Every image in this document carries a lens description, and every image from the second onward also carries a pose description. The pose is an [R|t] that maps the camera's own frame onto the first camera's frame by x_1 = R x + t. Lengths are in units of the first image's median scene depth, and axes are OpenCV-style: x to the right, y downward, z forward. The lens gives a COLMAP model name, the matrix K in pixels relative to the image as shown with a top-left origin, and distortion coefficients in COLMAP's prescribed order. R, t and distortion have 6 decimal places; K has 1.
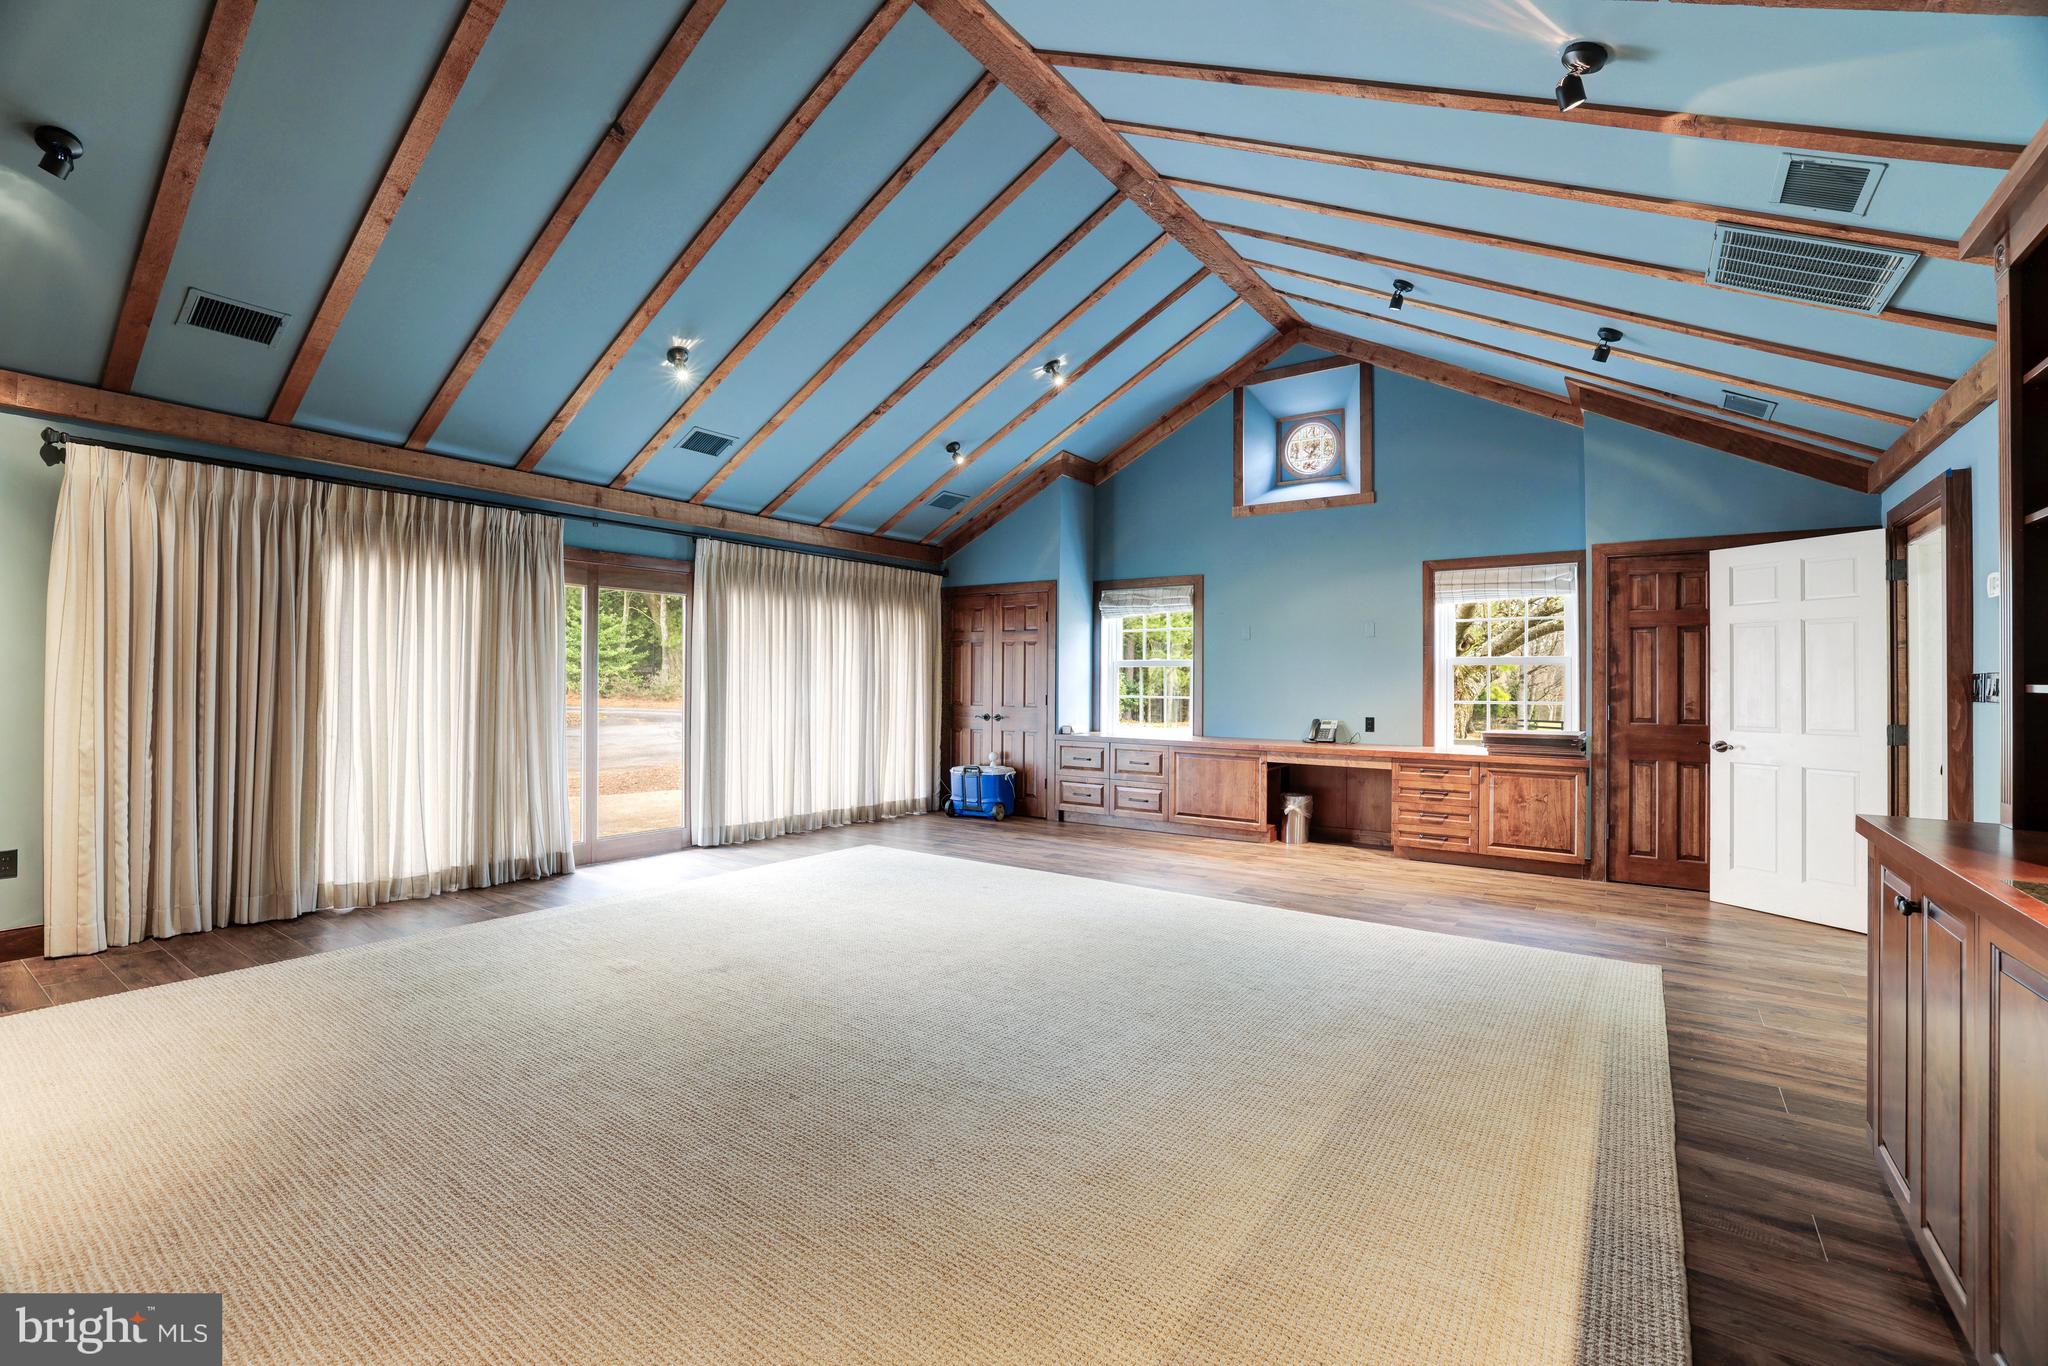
lens RADIAL K [[890.9, 0, 1022.9], [0, 890.9, 670.4], [0, 0, 1]] dist [-0.051504, 0.018486]
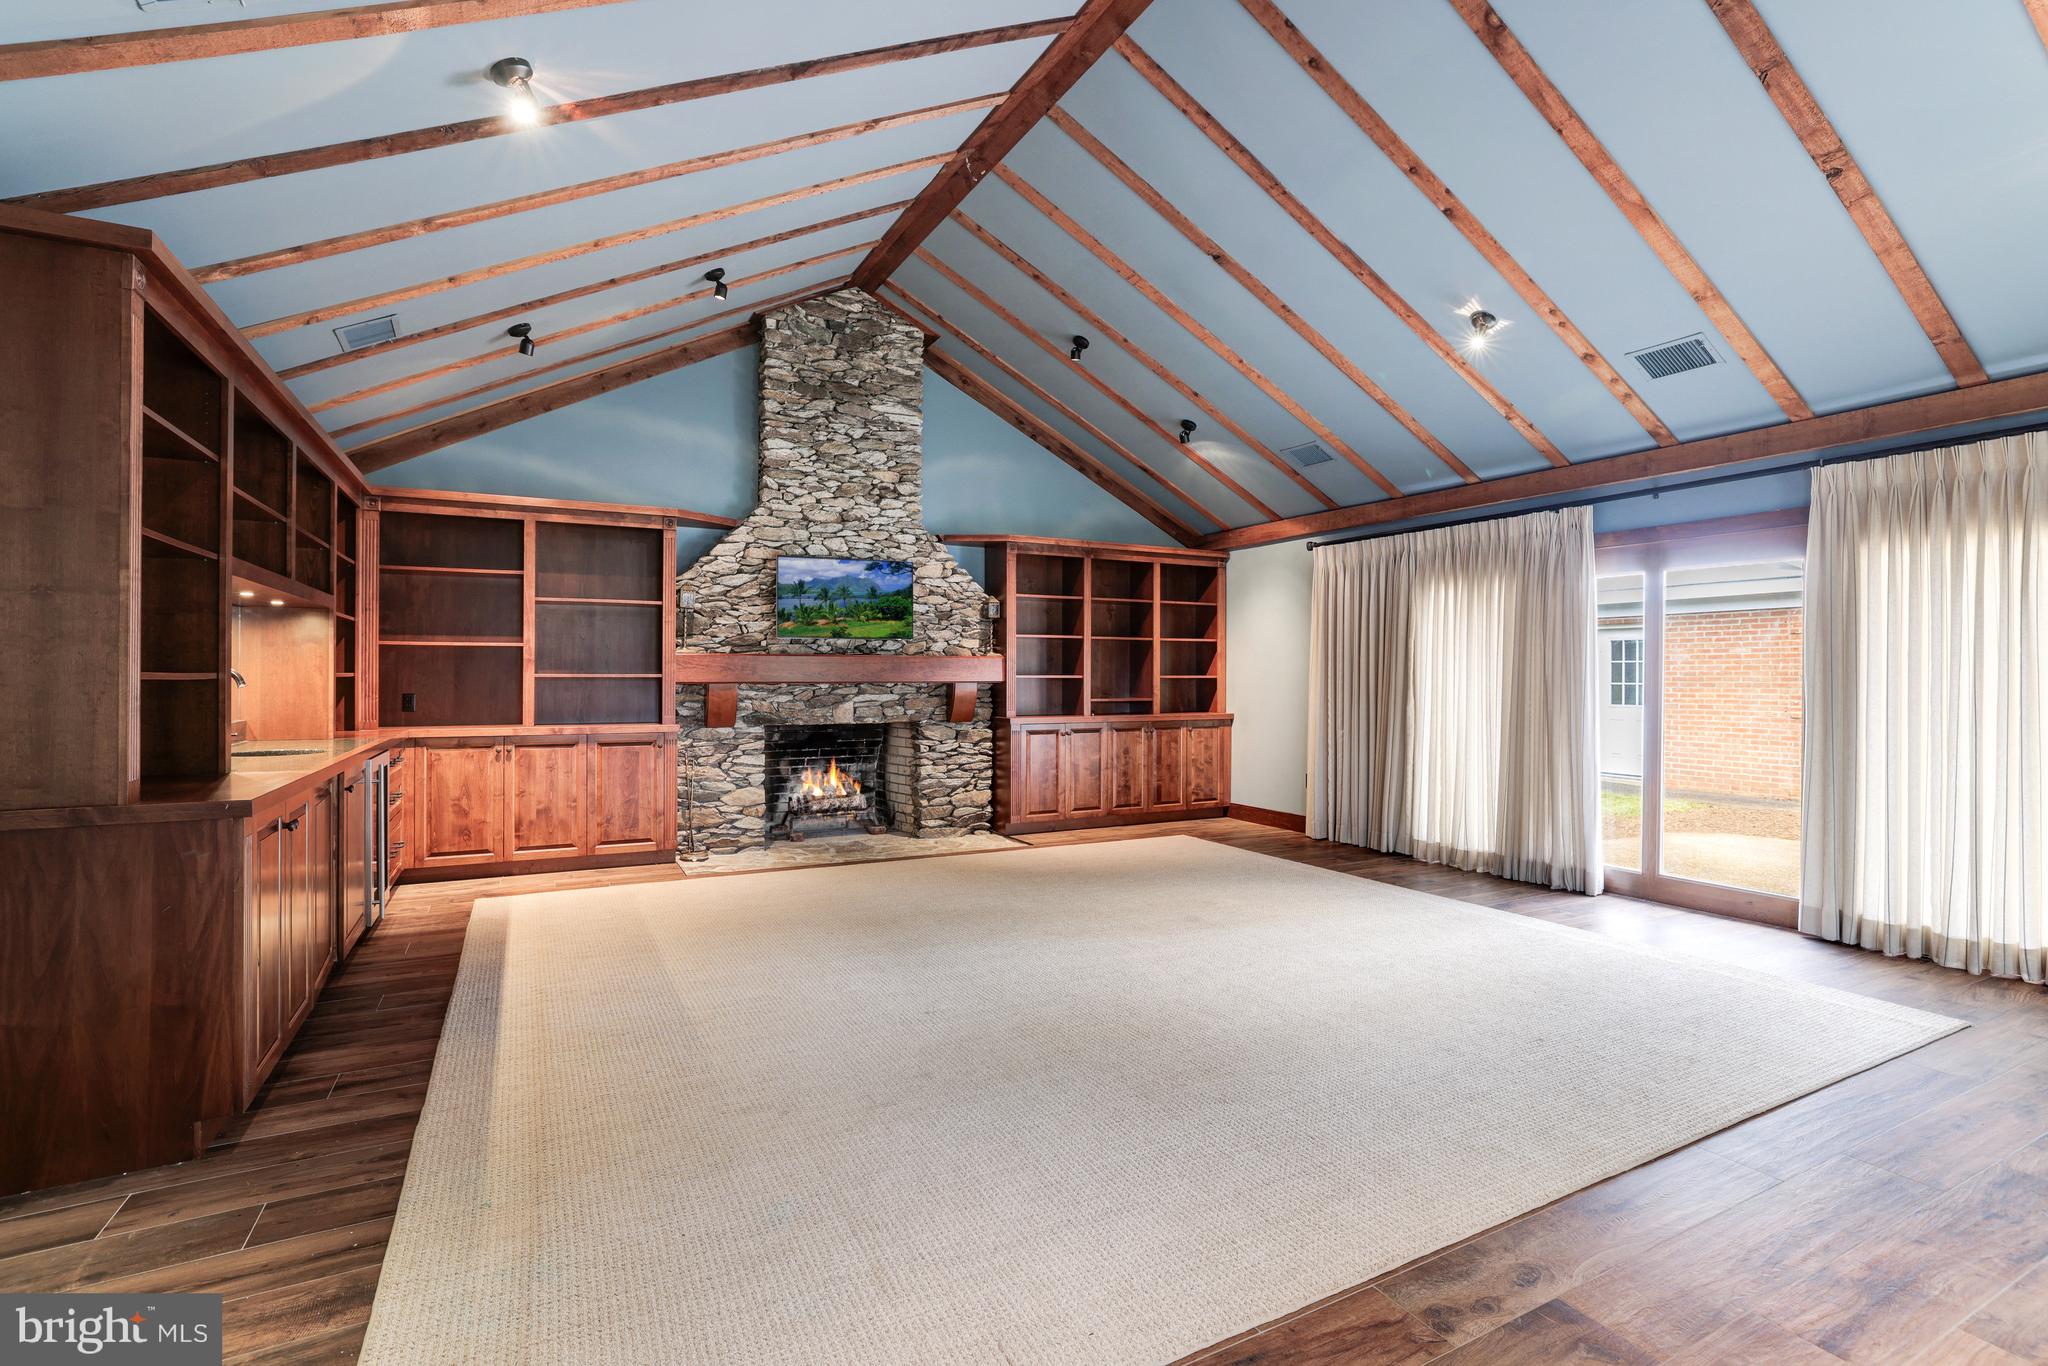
lens RADIAL K [[935.9, 0, 1024.0], [0, 935.9, 683.0], [0, 0, 1]] dist [0.000387, 0.000501]
pose [[-0.453069, -0.005447, -0.891459, 1.158762], [0.006735, 0.999932, -0.009533, 0.031818], [0.891450, -0.010324, -0.453002, 1.747274]]
